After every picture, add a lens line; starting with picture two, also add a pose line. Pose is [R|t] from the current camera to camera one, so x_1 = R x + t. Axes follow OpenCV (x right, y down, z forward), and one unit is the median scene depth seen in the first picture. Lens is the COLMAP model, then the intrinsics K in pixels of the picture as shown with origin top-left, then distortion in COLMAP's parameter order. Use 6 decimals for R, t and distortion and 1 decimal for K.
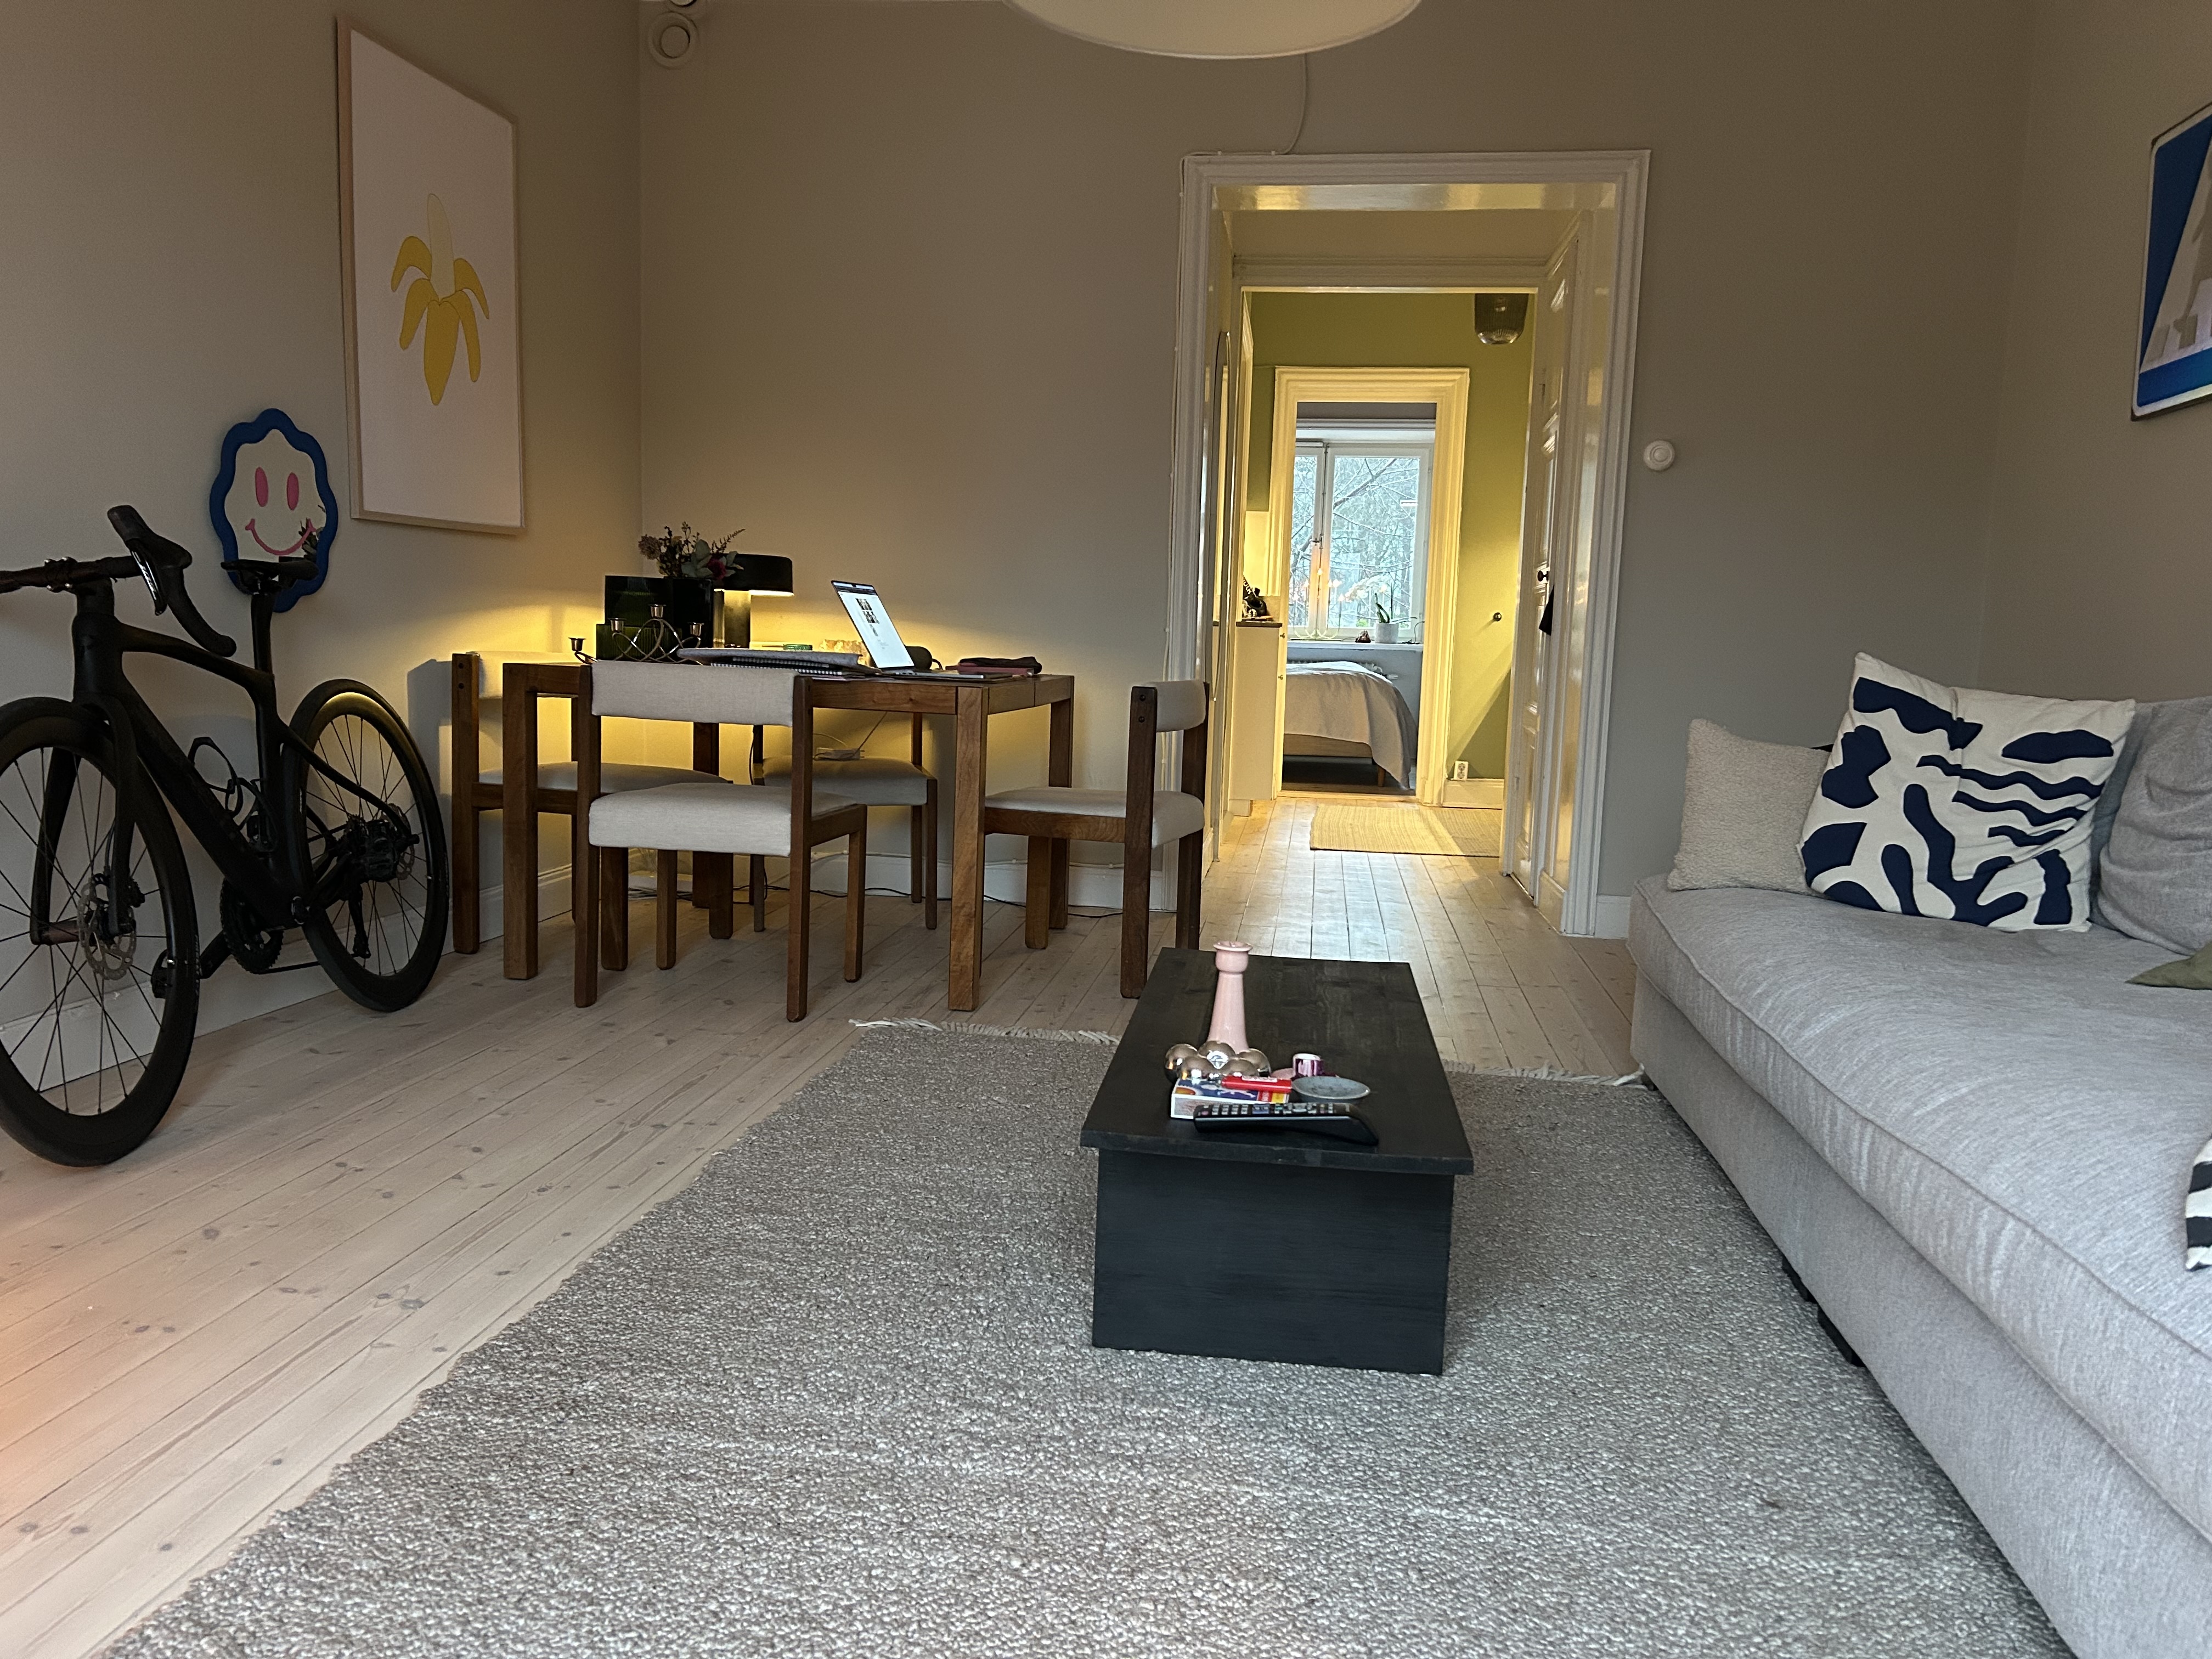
lens RADIAL K [[1668.2, 0, 1094.5], [0, 1668.2, 835.6], [0, 0, 1]] dist [0.034166, -0.032288]
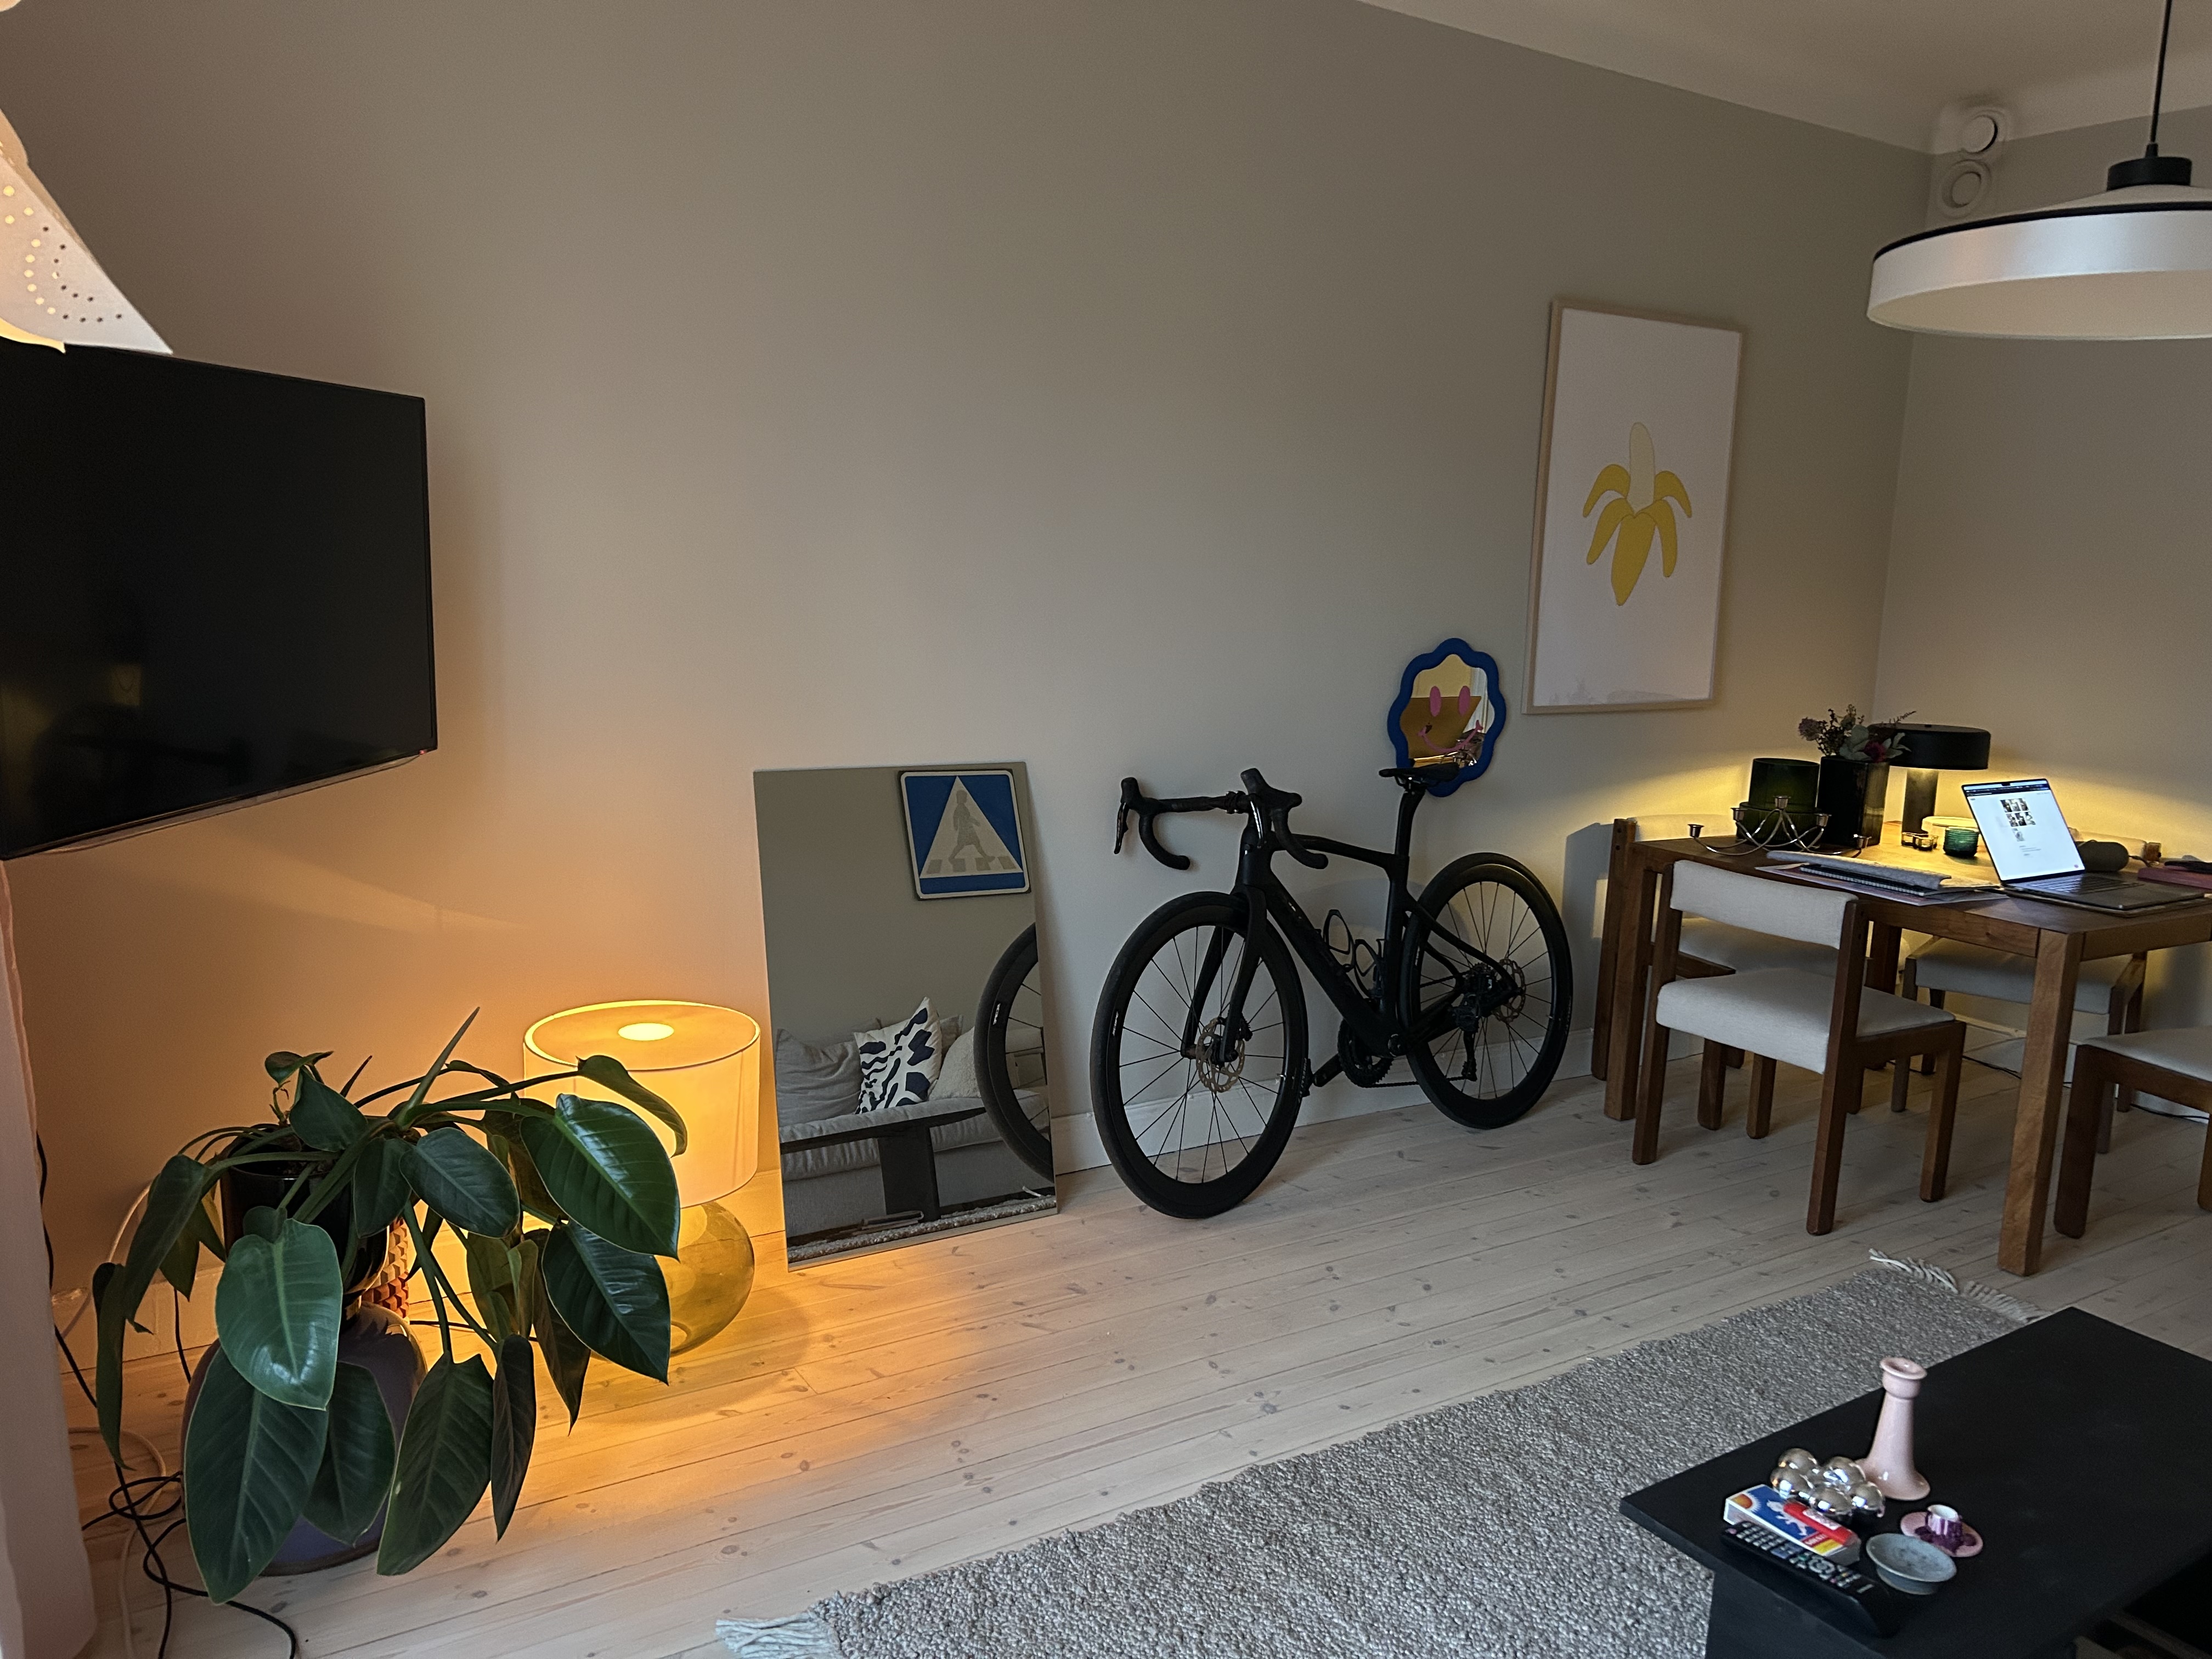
lens RADIAL K [[1668.2, 0, 1109.2], [0, 1668.2, 834.5], [0, 0, 1]] dist [0.034166, -0.032288]
pose [[0.651794, 0.115217, -0.749593, 0.308603], [-0.103844, 0.992642, 0.062280, -0.165847], [0.751253, 0.037247, 0.658962, -0.009997]]
